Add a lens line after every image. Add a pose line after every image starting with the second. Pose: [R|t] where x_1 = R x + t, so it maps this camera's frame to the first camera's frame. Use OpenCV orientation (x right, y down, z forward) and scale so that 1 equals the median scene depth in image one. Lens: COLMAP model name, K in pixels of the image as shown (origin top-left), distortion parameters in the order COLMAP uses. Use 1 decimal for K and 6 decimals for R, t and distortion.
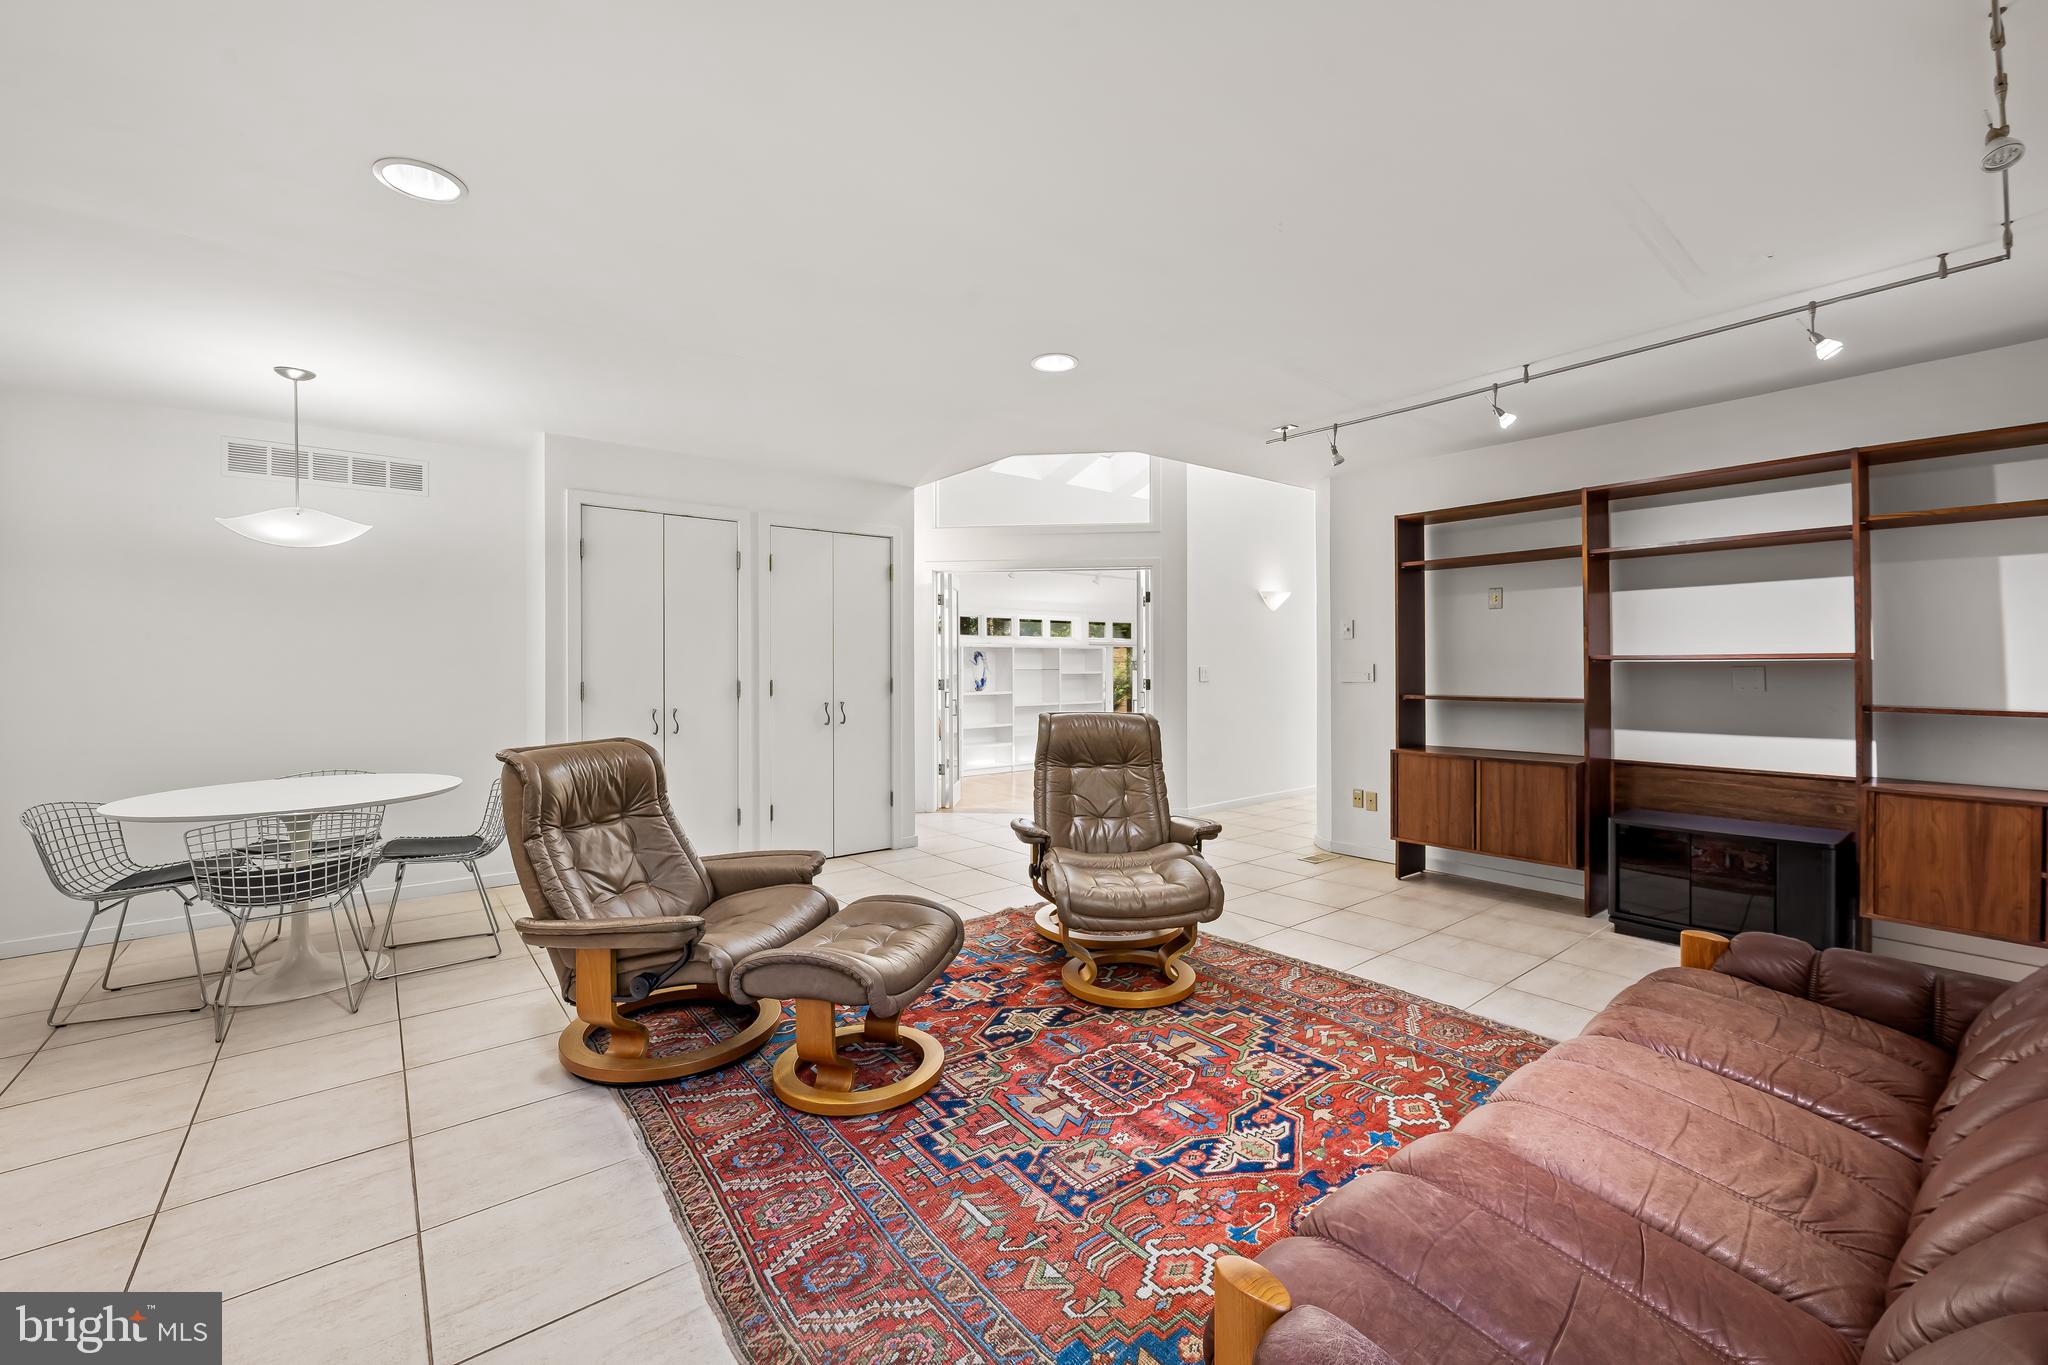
lens RADIAL K [[825.1, 0, 1024.9], [0, 825.1, 662.5], [0, 0, 1]] dist [-0.004140, -0.000339]
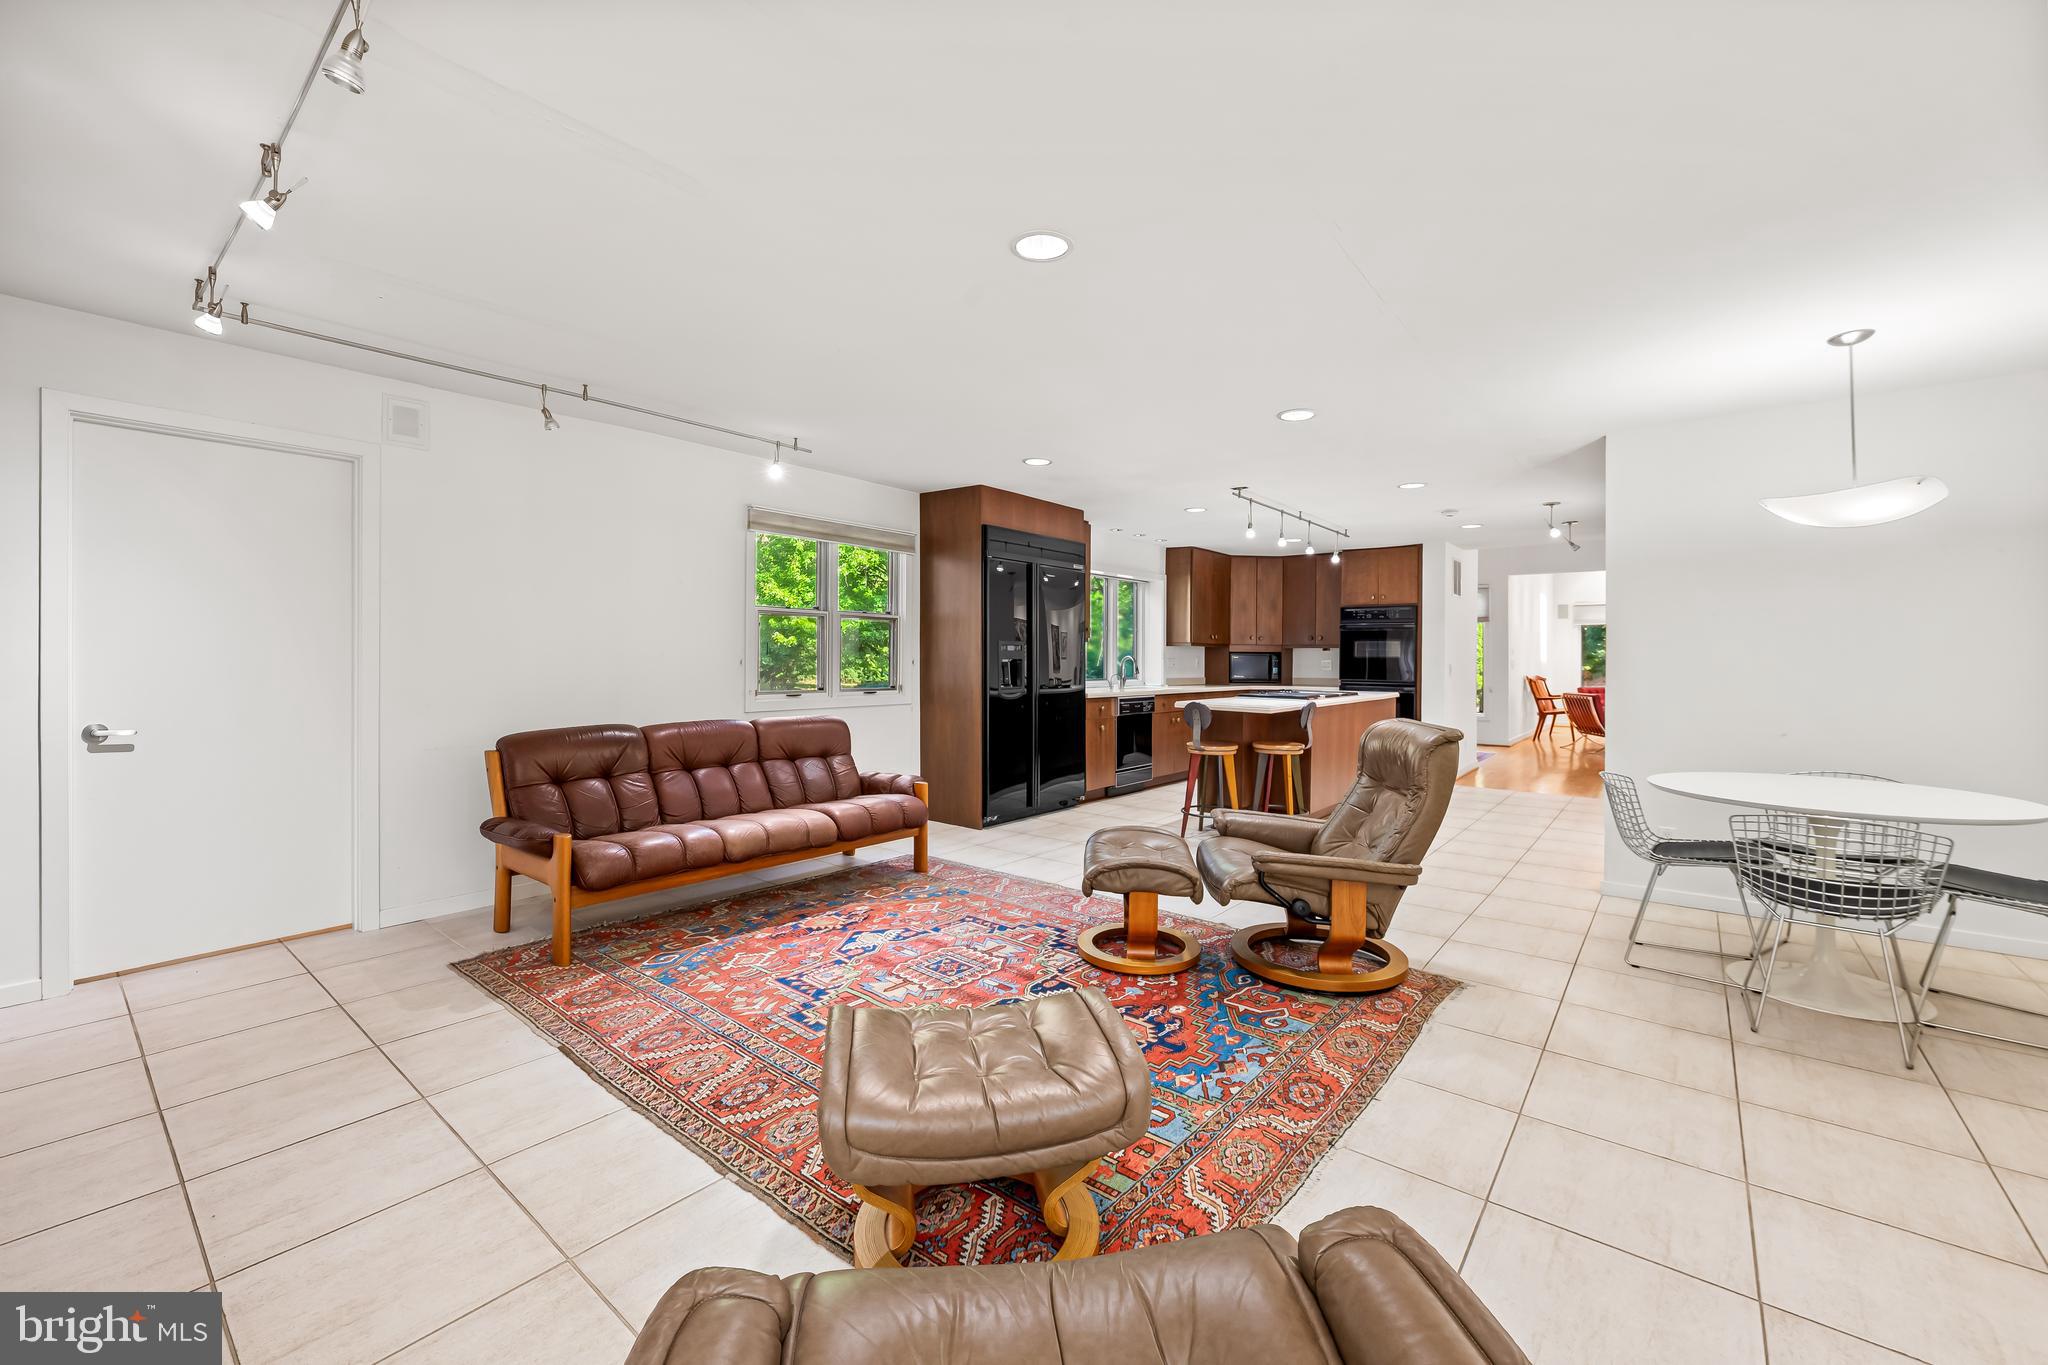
lens RADIAL K [[825.1, 0, 1024.9], [0, 825.1, 662.5], [0, 0, 1]] dist [-0.004140, -0.000339]
pose [[-0.977309, 0.000504, -0.211816, 0.251603], [-0.000363, 0.999992, 0.004053, 0.007854], [0.211817, 0.004038, -0.977301, 2.097250]]
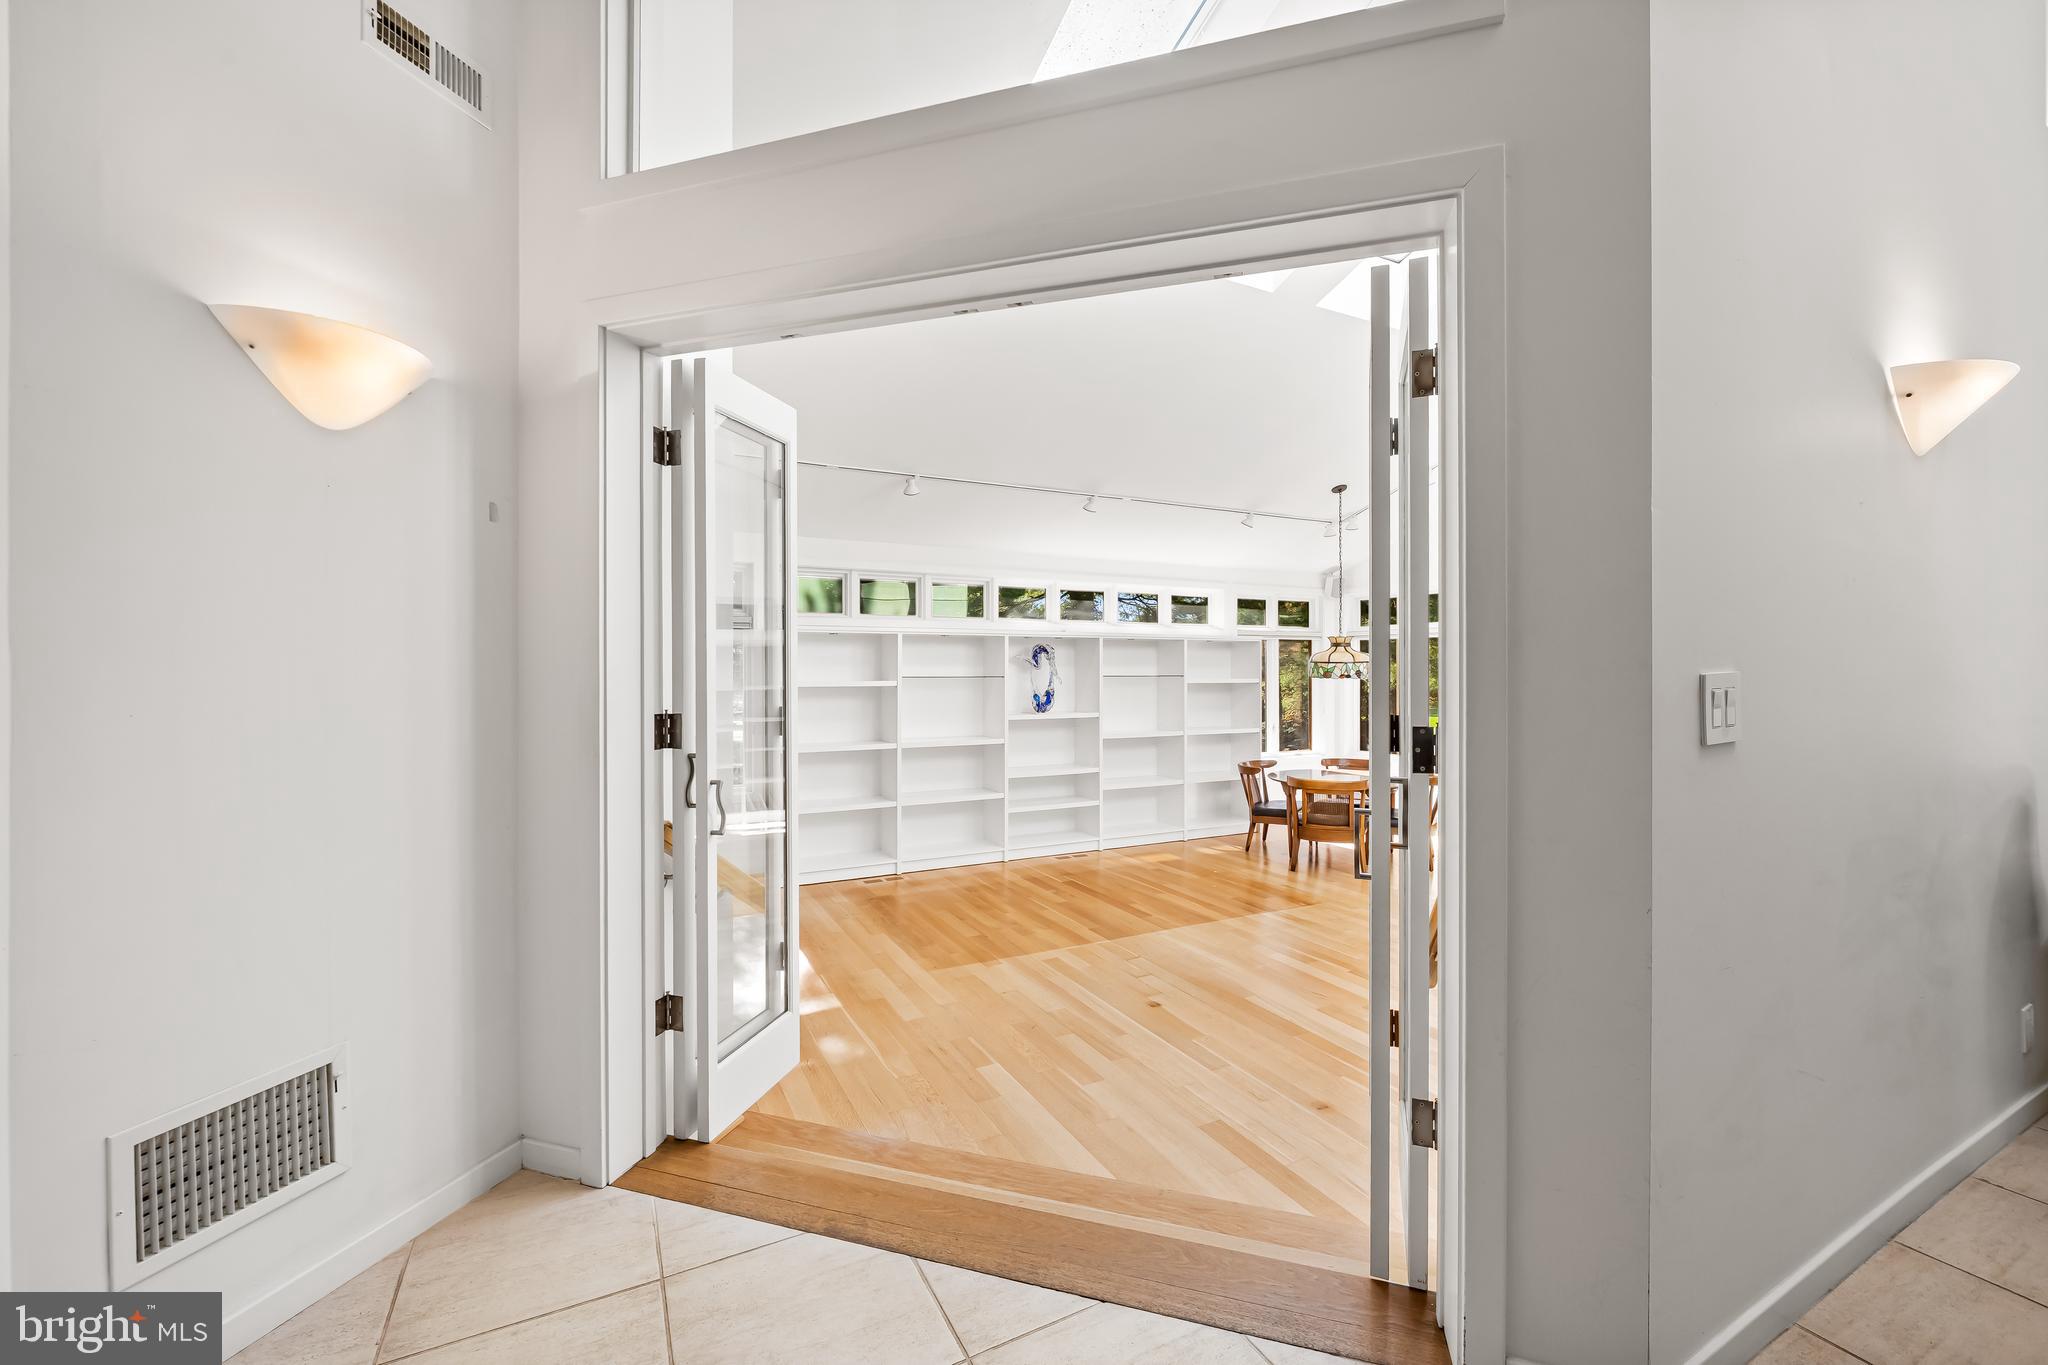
lens RADIAL K [[825.1, 0, 1024.9], [0, 825.1, 662.5], [0, 0, 1]] dist [-0.004140, -0.000339]
pose [[0.981121, -0.001232, -0.193392, 0.214600], [0.000351, 0.999989, -0.004589, 0.008200], [0.193396, 0.004435, 0.981111, 1.924515]]
